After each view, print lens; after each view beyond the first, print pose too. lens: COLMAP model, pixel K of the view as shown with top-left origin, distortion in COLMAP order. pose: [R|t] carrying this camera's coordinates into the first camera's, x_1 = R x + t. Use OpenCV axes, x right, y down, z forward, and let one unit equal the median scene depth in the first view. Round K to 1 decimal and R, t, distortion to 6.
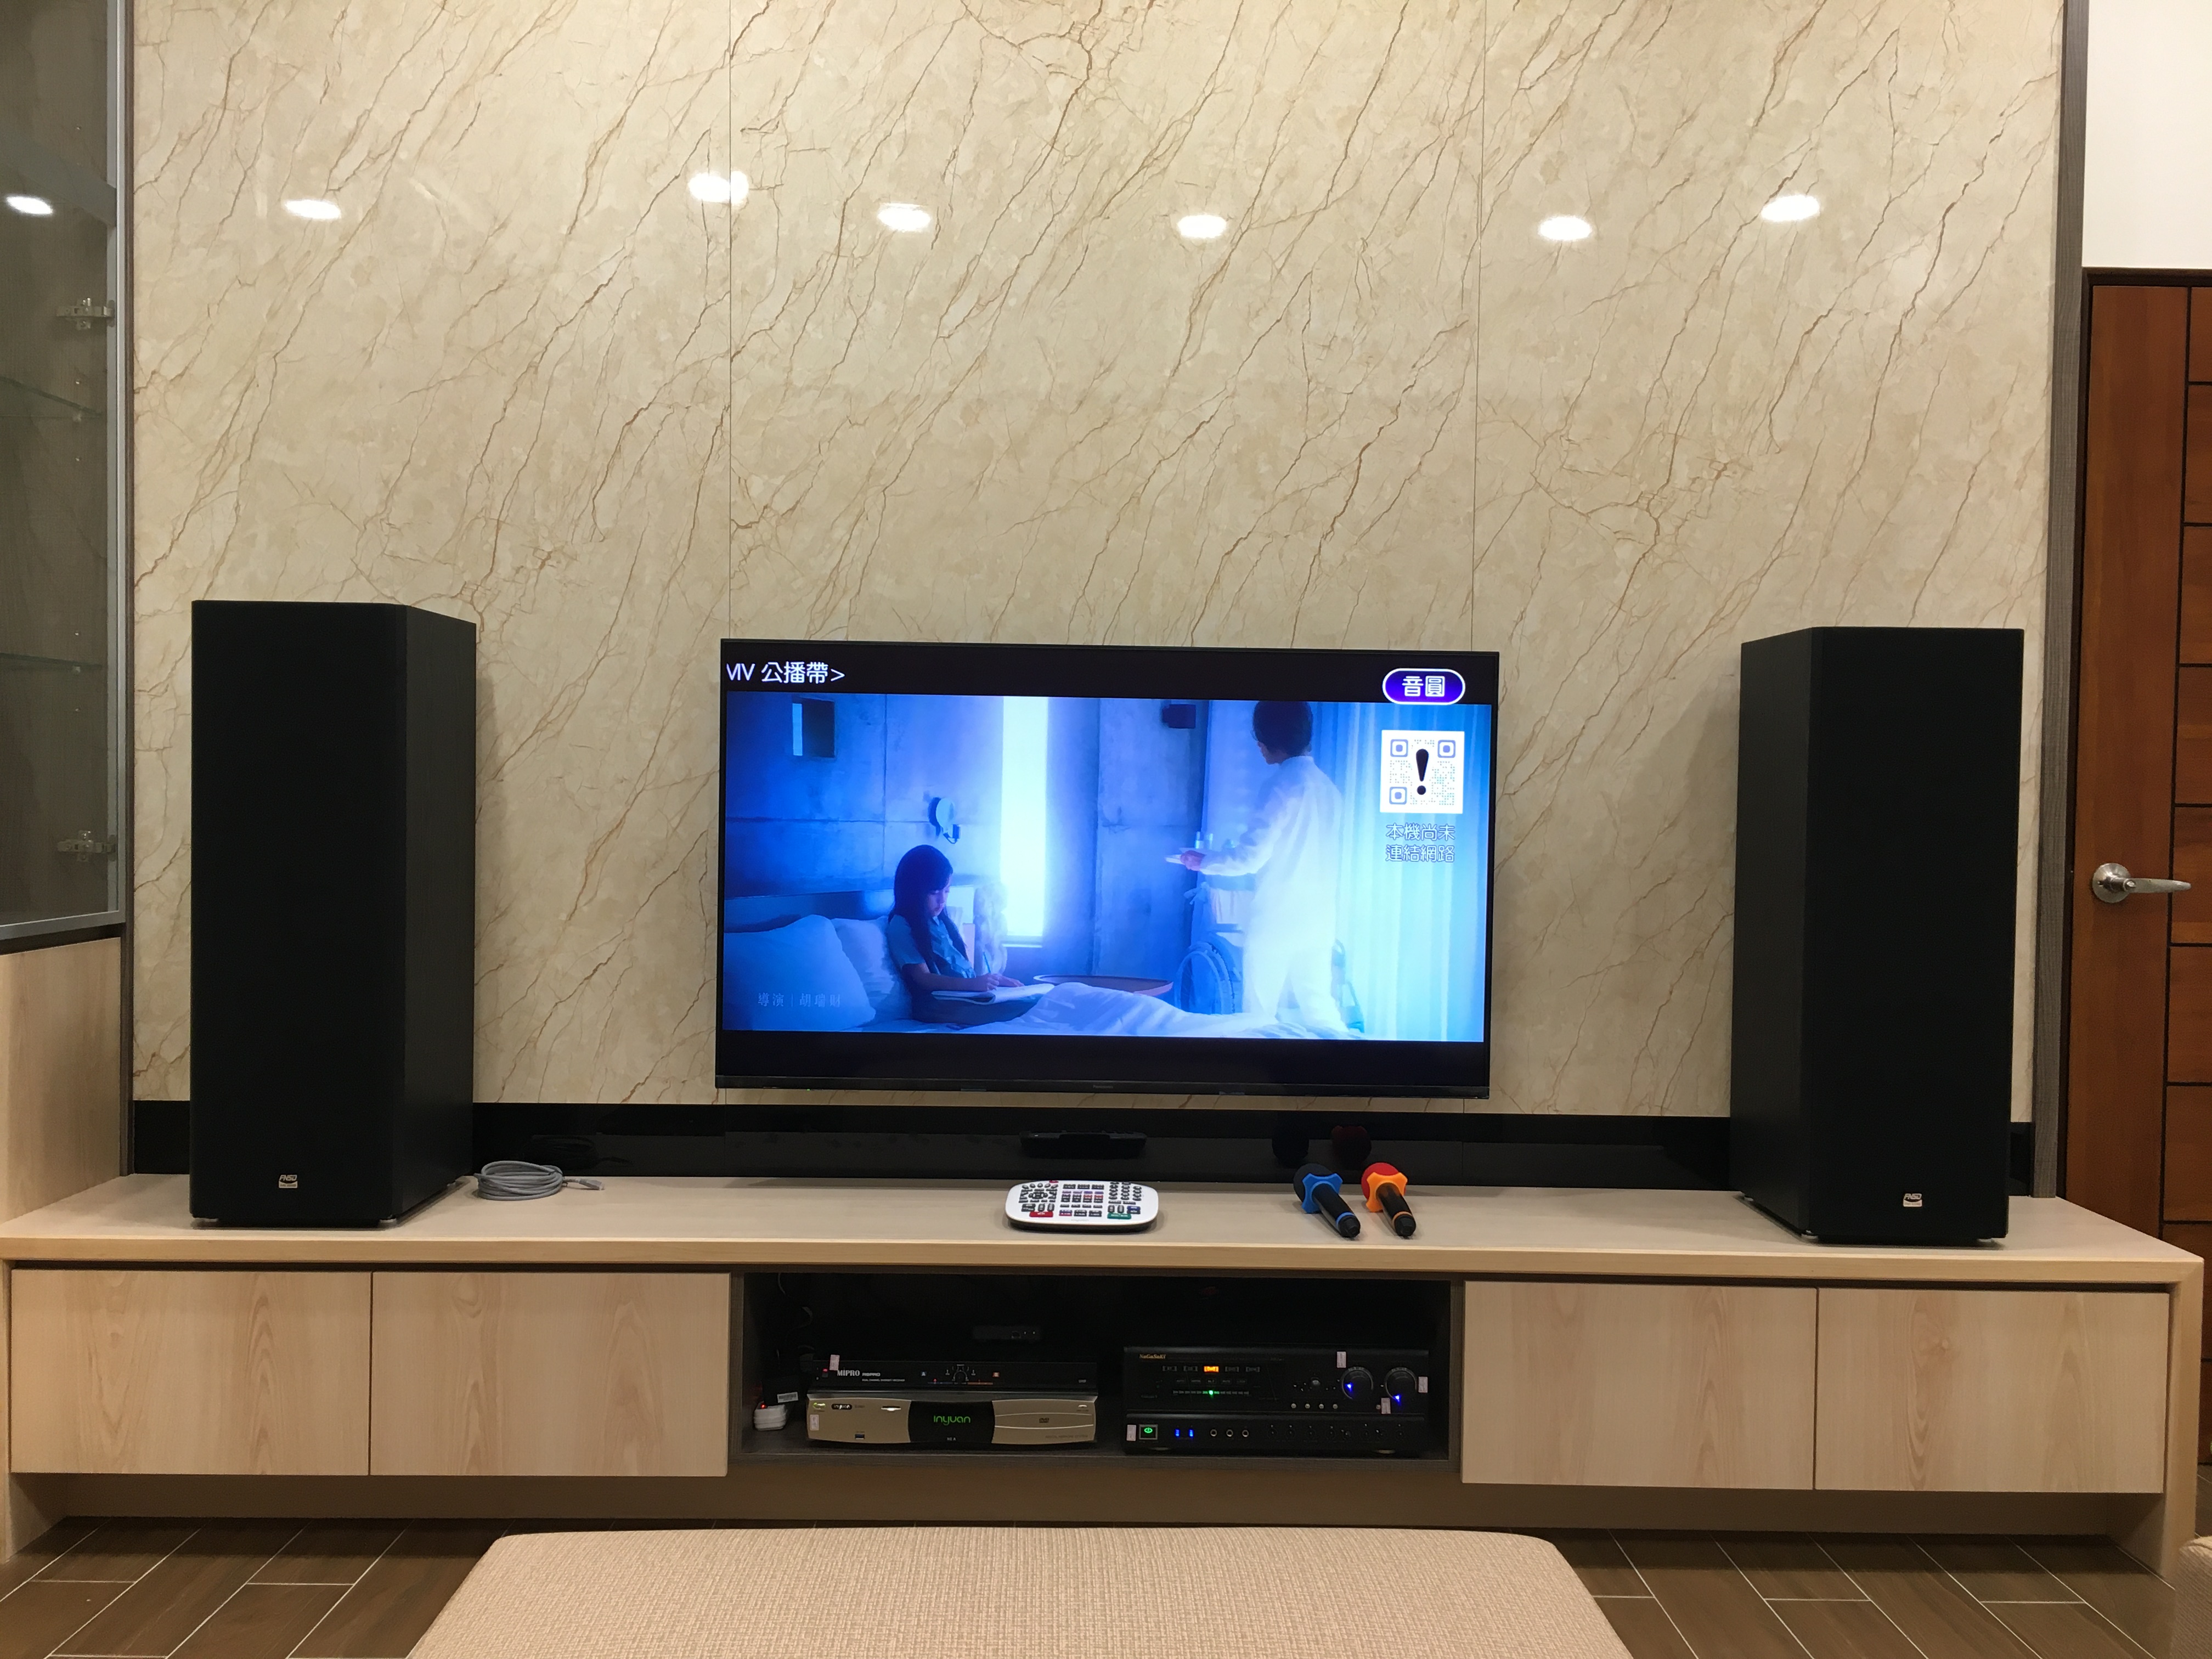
lens RADIAL K [[1882.5, 0, 1102.1], [0, 1882.5, 825.5], [0, 0, 1]] dist [0.084554, -0.111364]
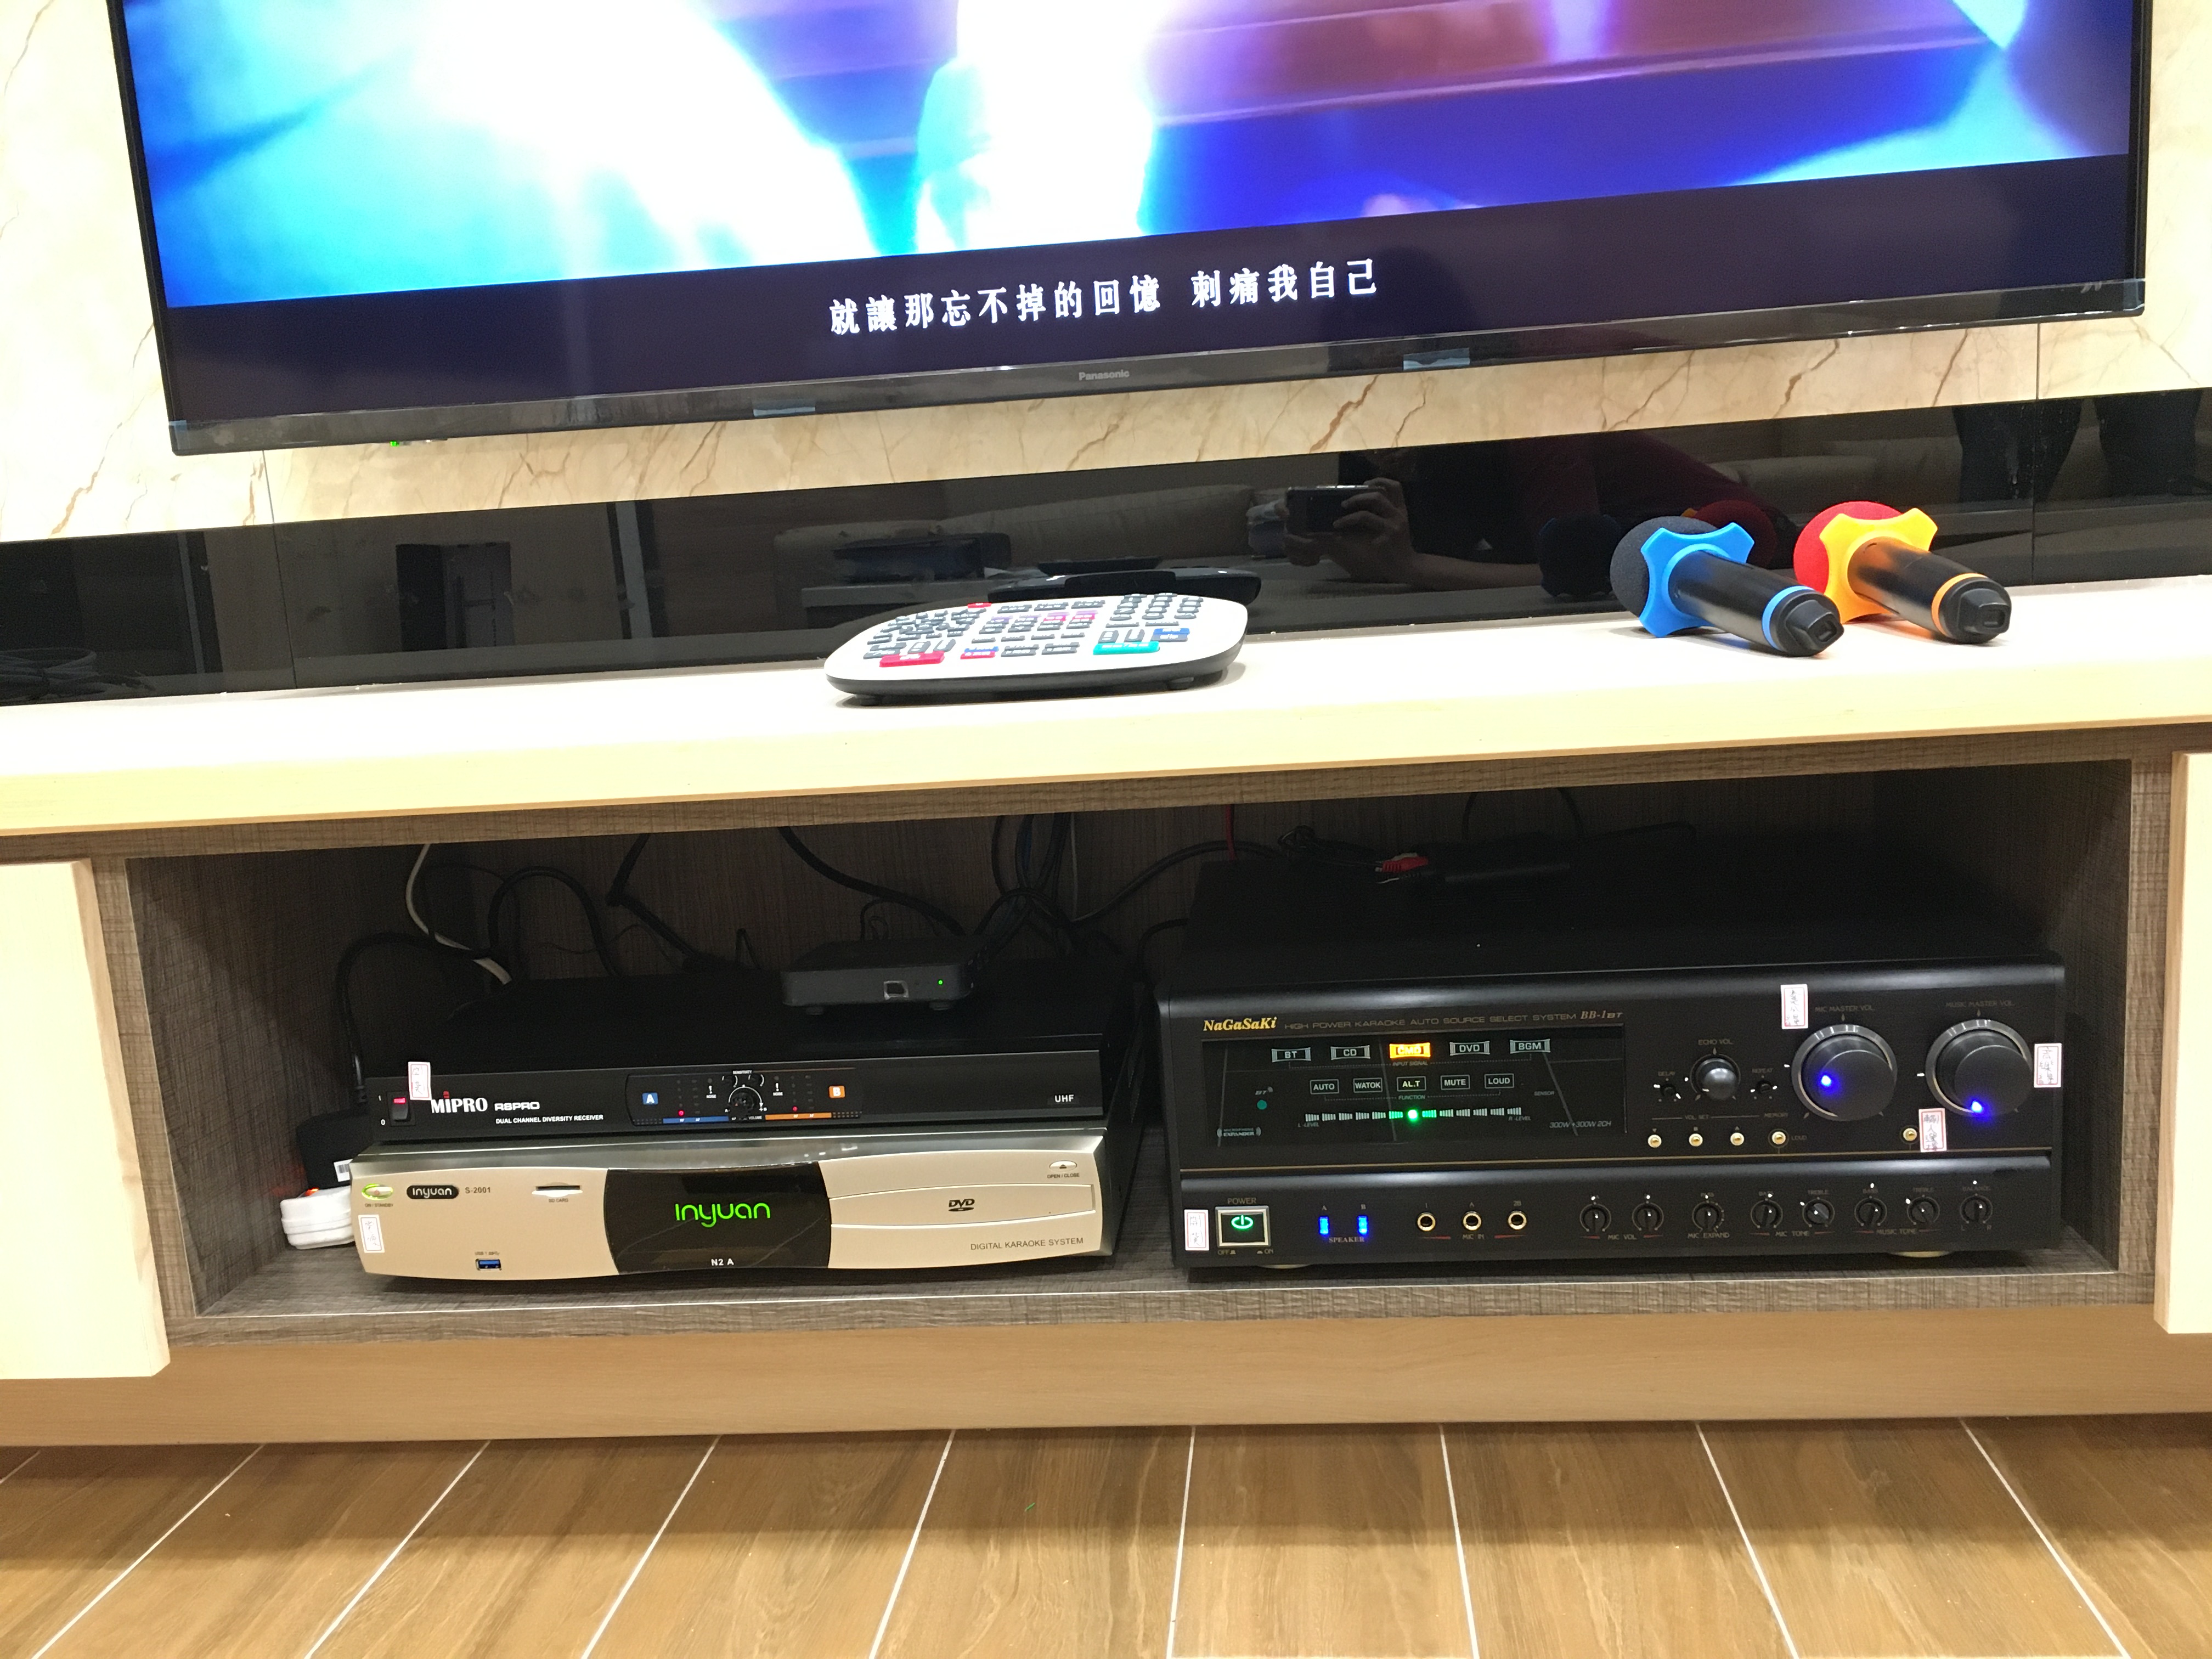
lens RADIAL K [[1882.5, 0, 1105.2], [0, 1882.5, 833.1], [0, 0, 1]] dist [0.084554, -0.111364]
pose [[0.991346, -0.060622, -0.116438, 0.039696], [0.078007, 0.985438, 0.151088, 0.167402], [0.105583, -0.158863, 0.981639, 0.579050]]
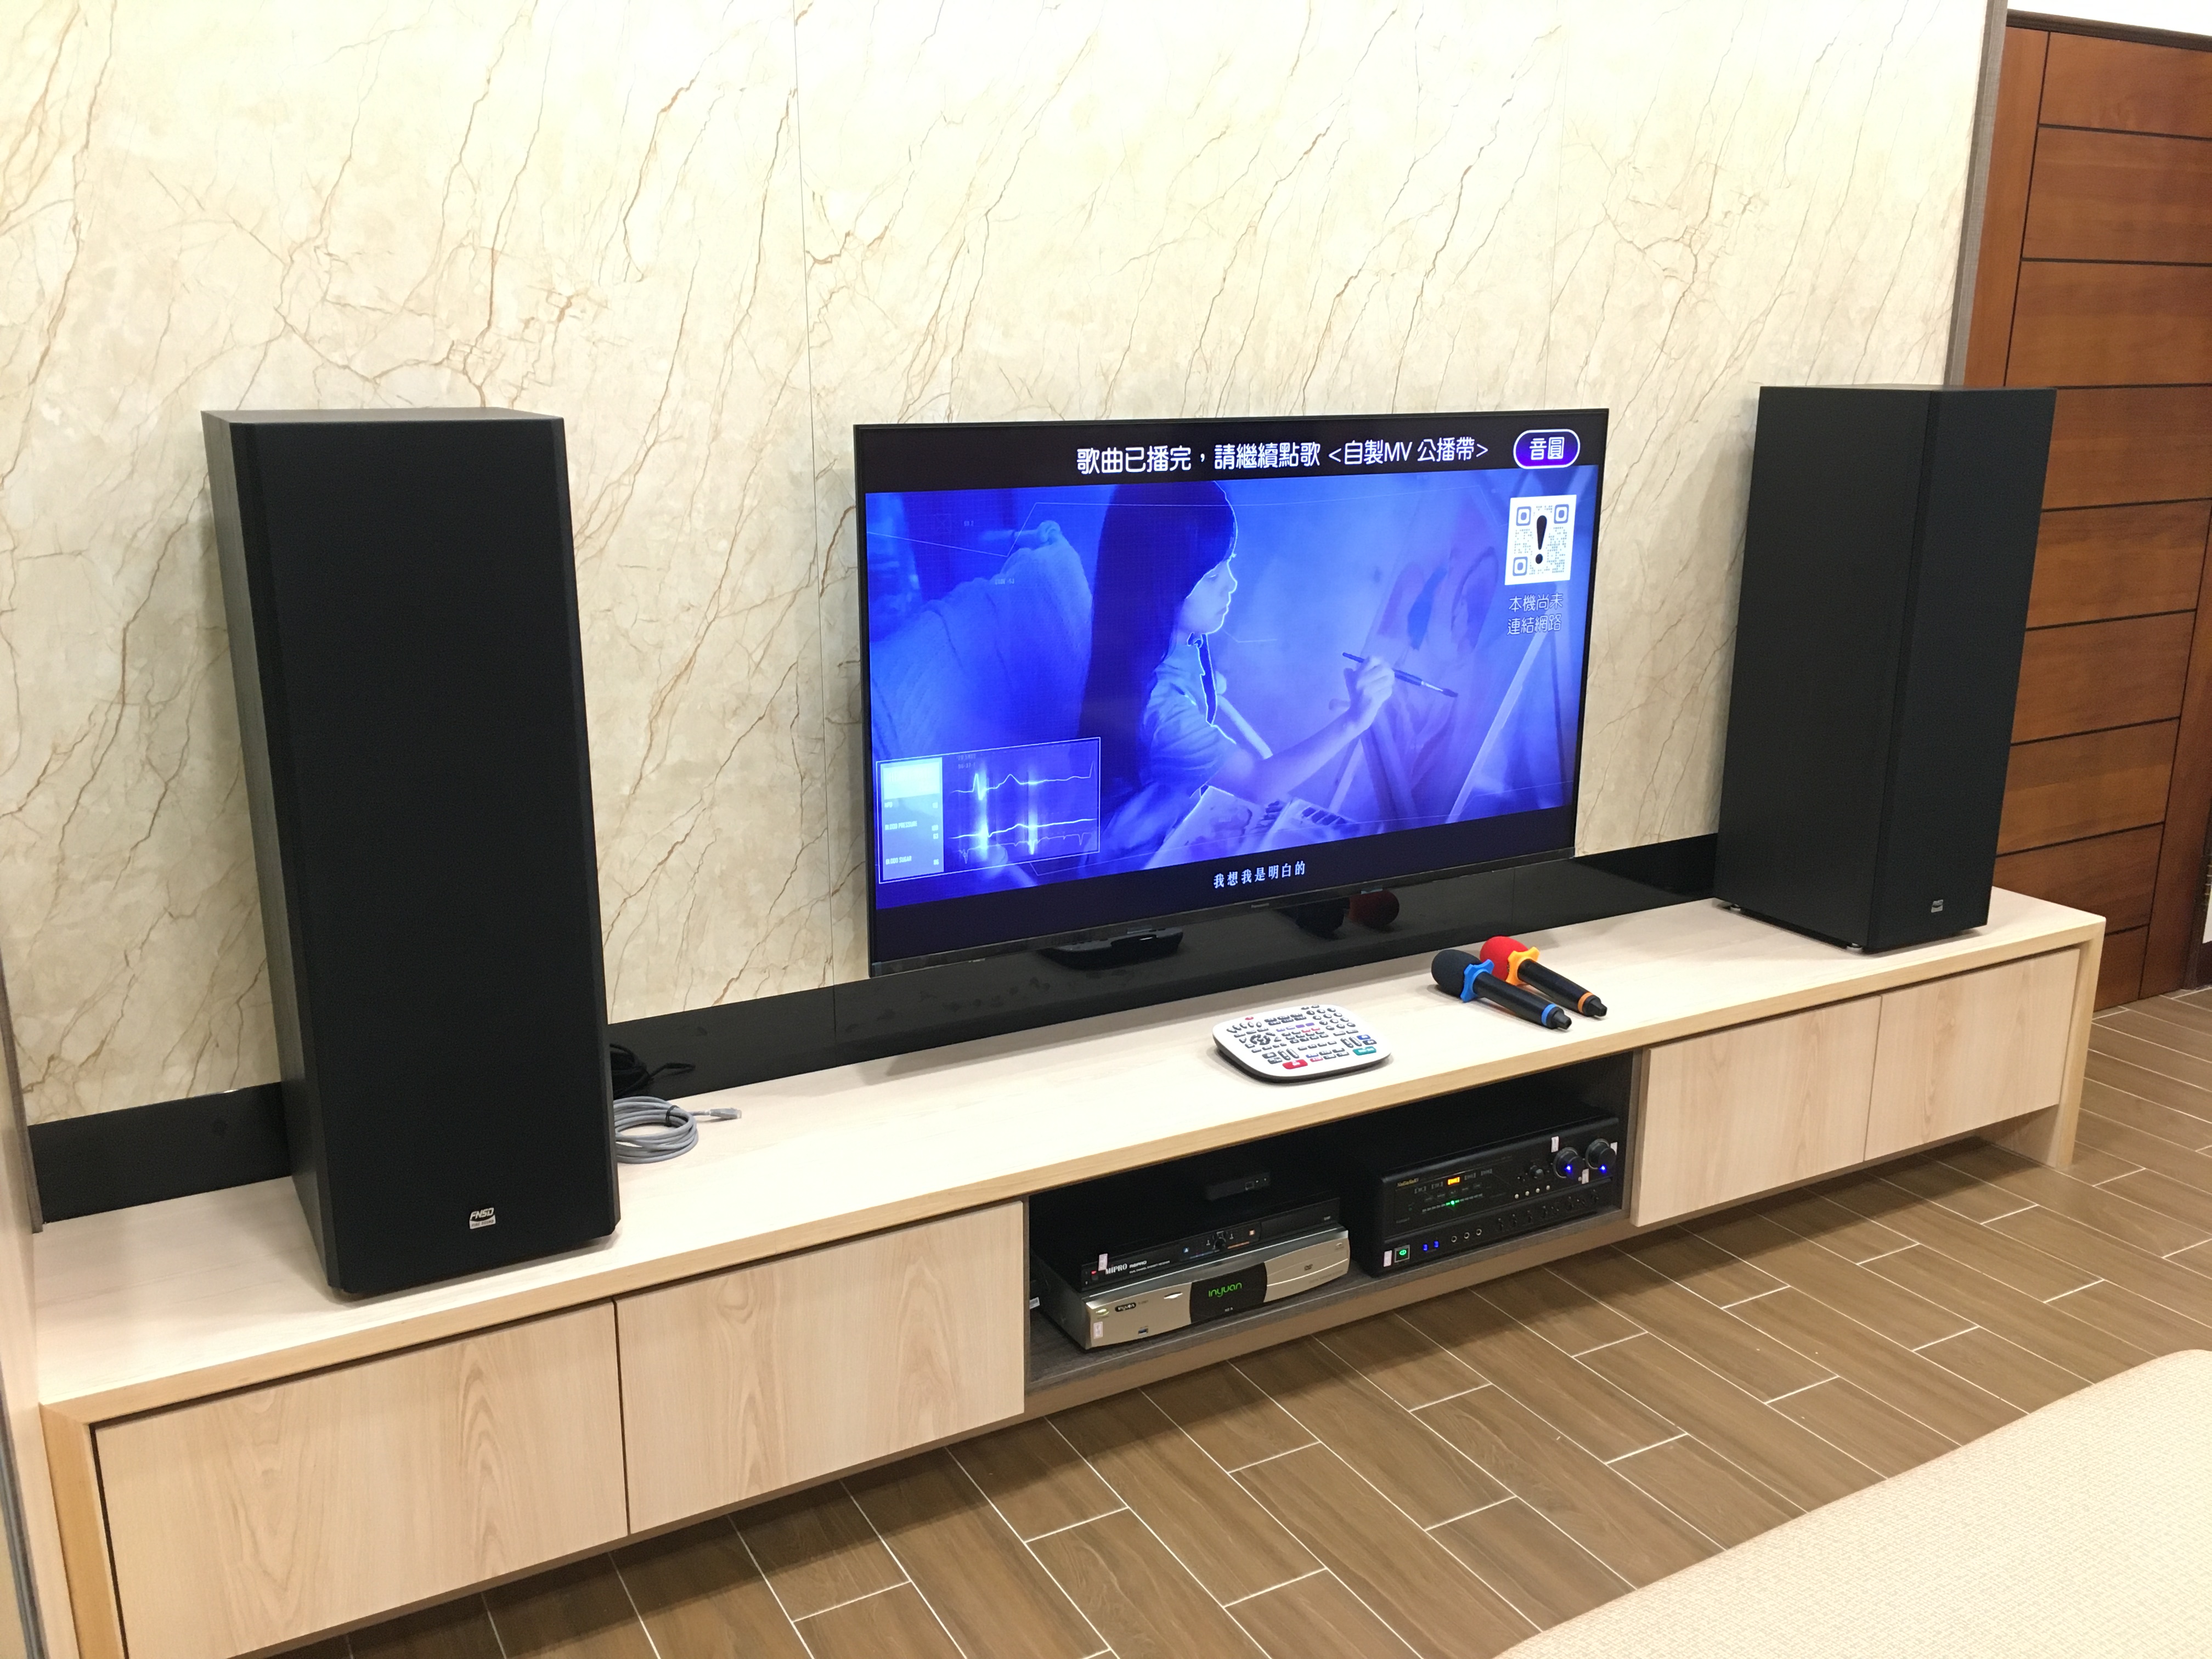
lens RADIAL K [[1882.5, 0, 1096.0], [0, 1882.5, 830.4], [0, 0, 1]] dist [0.084554, -0.111364]
pose [[0.875657, -0.134362, 0.463866, -0.477299], [0.020645, 0.970054, 0.242011, -0.118412], [-0.482492, -0.202343, 0.852208, 0.251222]]
